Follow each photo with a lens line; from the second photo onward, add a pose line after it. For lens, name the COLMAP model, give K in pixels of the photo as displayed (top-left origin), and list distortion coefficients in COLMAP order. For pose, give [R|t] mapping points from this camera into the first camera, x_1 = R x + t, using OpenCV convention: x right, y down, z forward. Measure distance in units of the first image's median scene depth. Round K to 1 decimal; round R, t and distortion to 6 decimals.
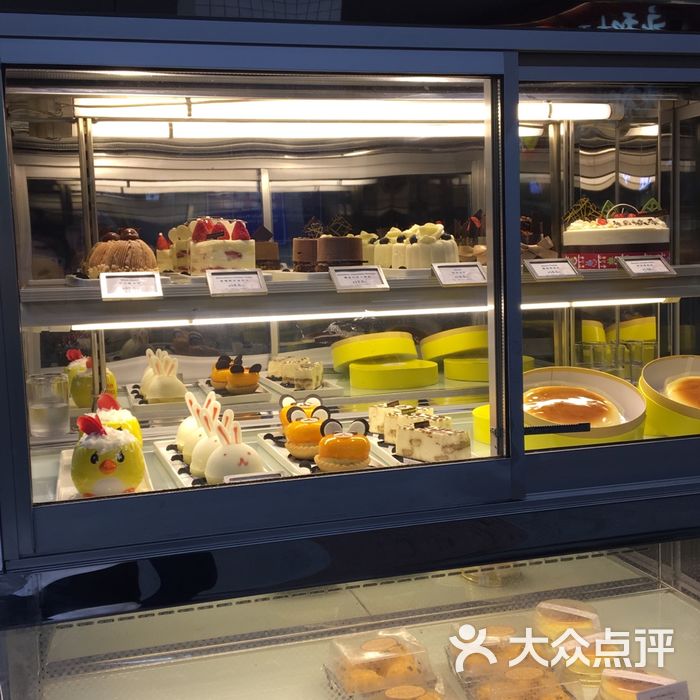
lens RADIAL K [[999.4, 0, 350.0], [0, 999.4, 350.0], [0, 0, 1]] dist [0.109623, -0.220026]
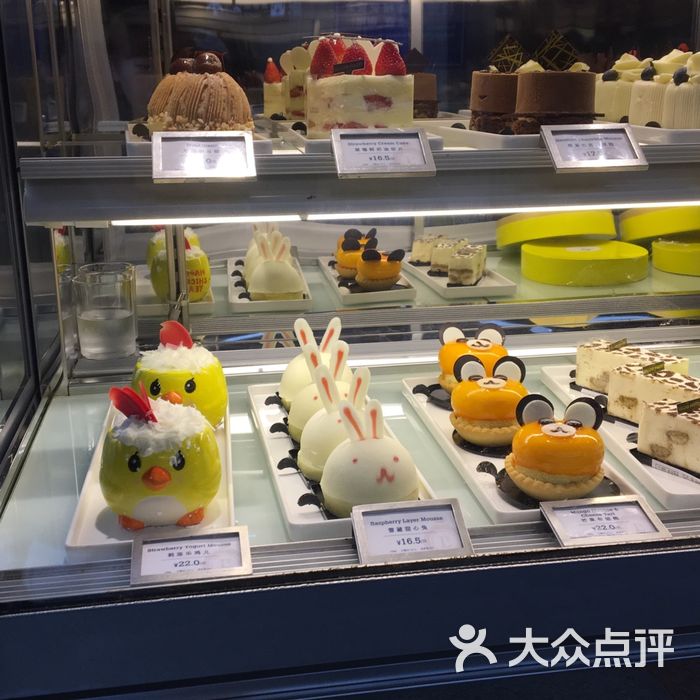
lens RADIAL K [[999.4, 0, 350.0], [0, 999.4, 350.0], [0, 0, 1]] dist [0.109623, -0.220026]
pose [[0.991866, 0.049203, -0.117391, -0.054576], [-0.028660, 0.984913, 0.170658, -0.050251], [0.124017, -0.165905, 0.978312, 0.384573]]
